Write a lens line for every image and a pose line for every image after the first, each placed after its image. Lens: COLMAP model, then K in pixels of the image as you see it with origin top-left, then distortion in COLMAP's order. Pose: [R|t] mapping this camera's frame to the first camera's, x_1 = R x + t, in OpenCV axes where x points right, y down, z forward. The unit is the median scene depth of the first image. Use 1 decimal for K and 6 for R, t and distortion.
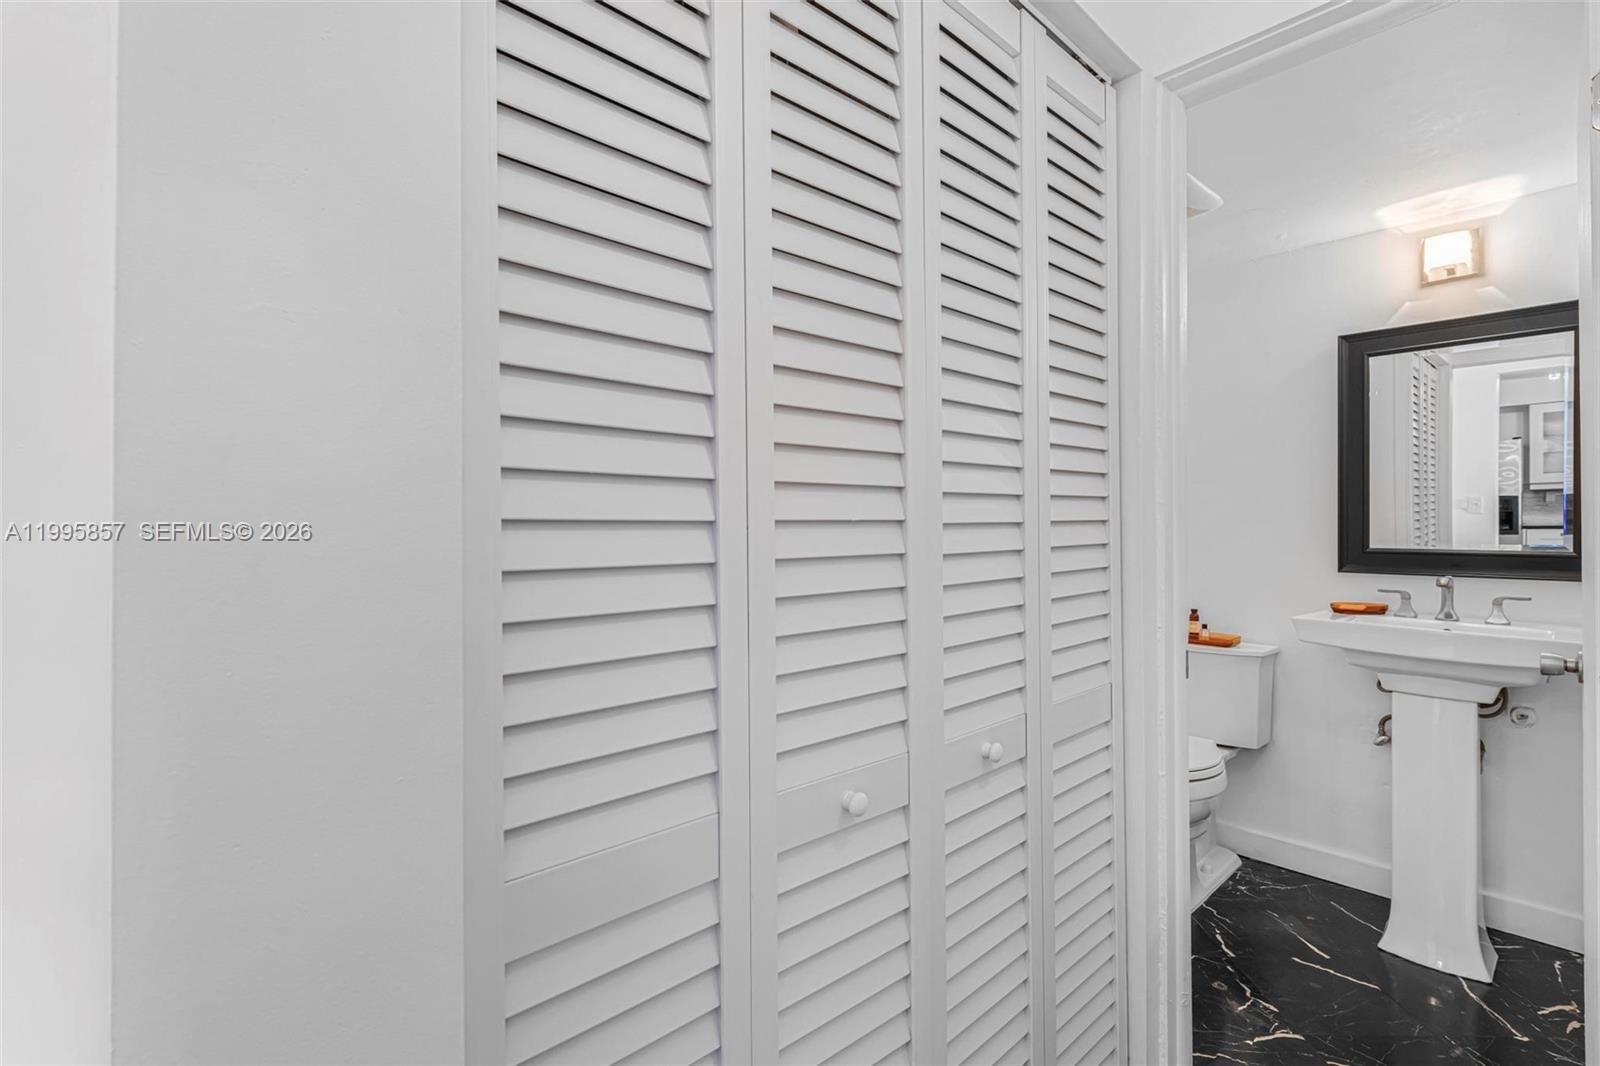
lens RADIAL K [[748.7, 0, 800.0], [0, 748.7, 533.0], [0, 0, 1]] dist [0.001013, 0.000336]
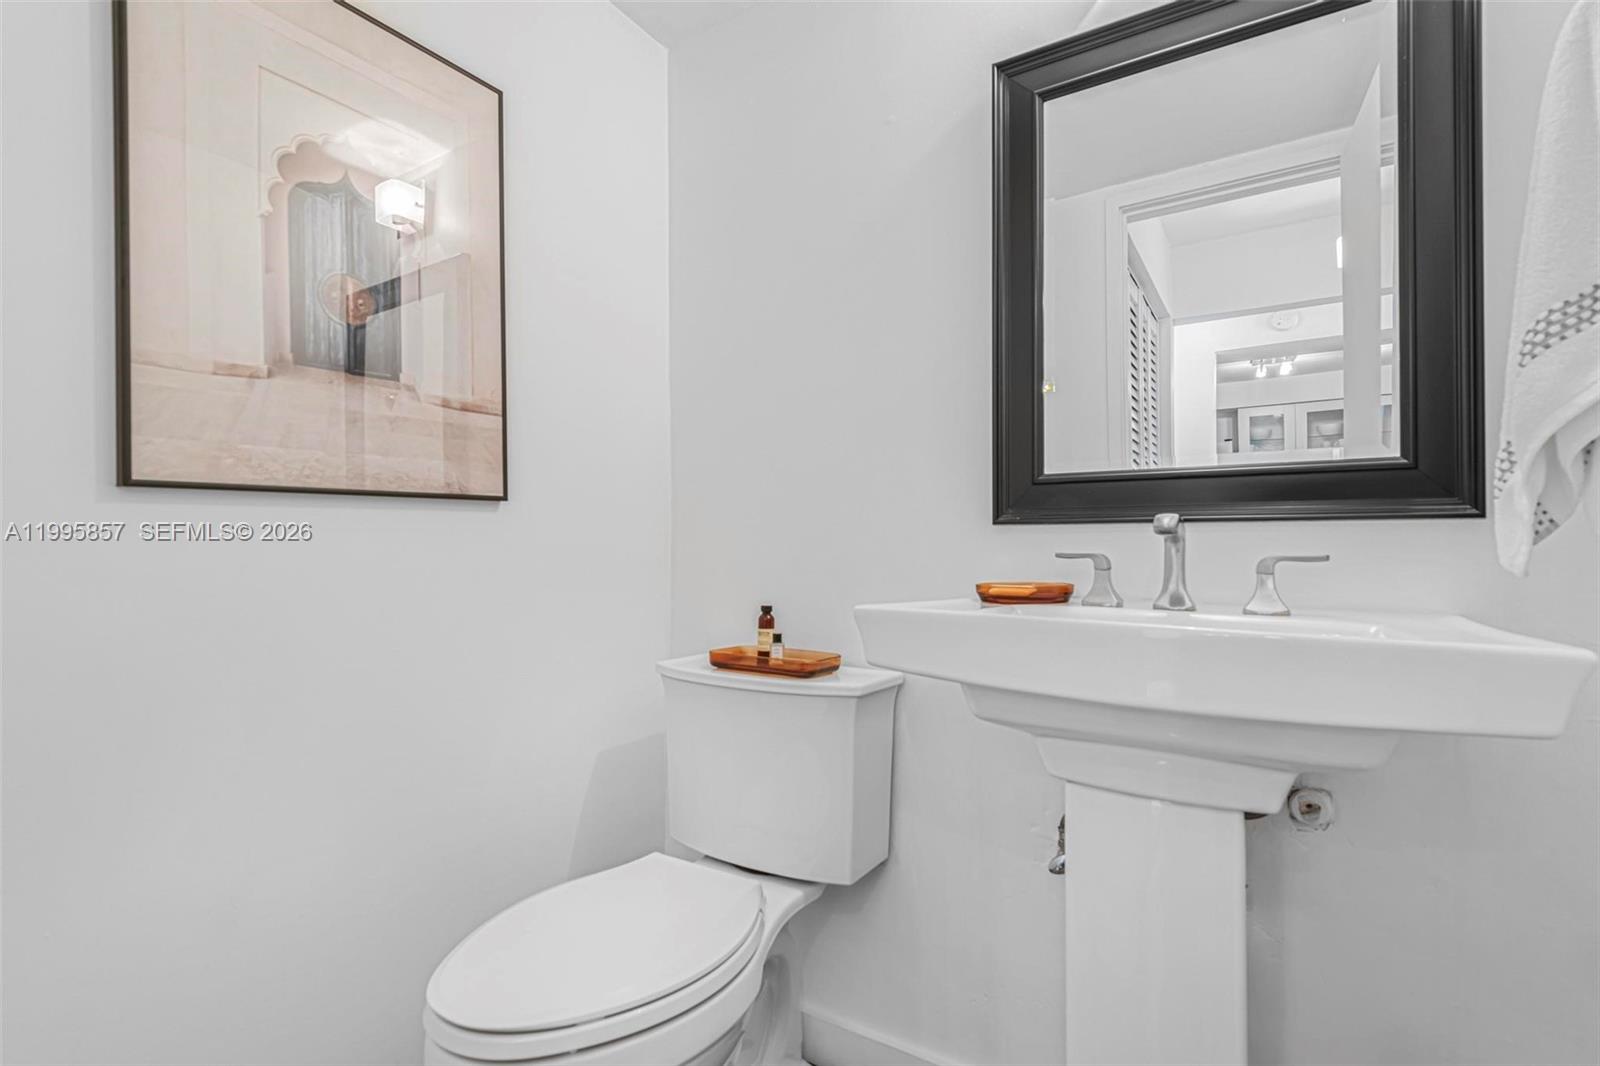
lens RADIAL K [[768.7, 0, 795.2], [0, 768.7, 543.6], [0, 0, 1]] dist [0.015899, 0.000001]
pose [[0.965544, 0.006277, 0.260164, 0.469792], [-0.001888, 0.999852, -0.017117, 0.077799], [-0.260233, 0.016036, 0.965413, 0.549772]]
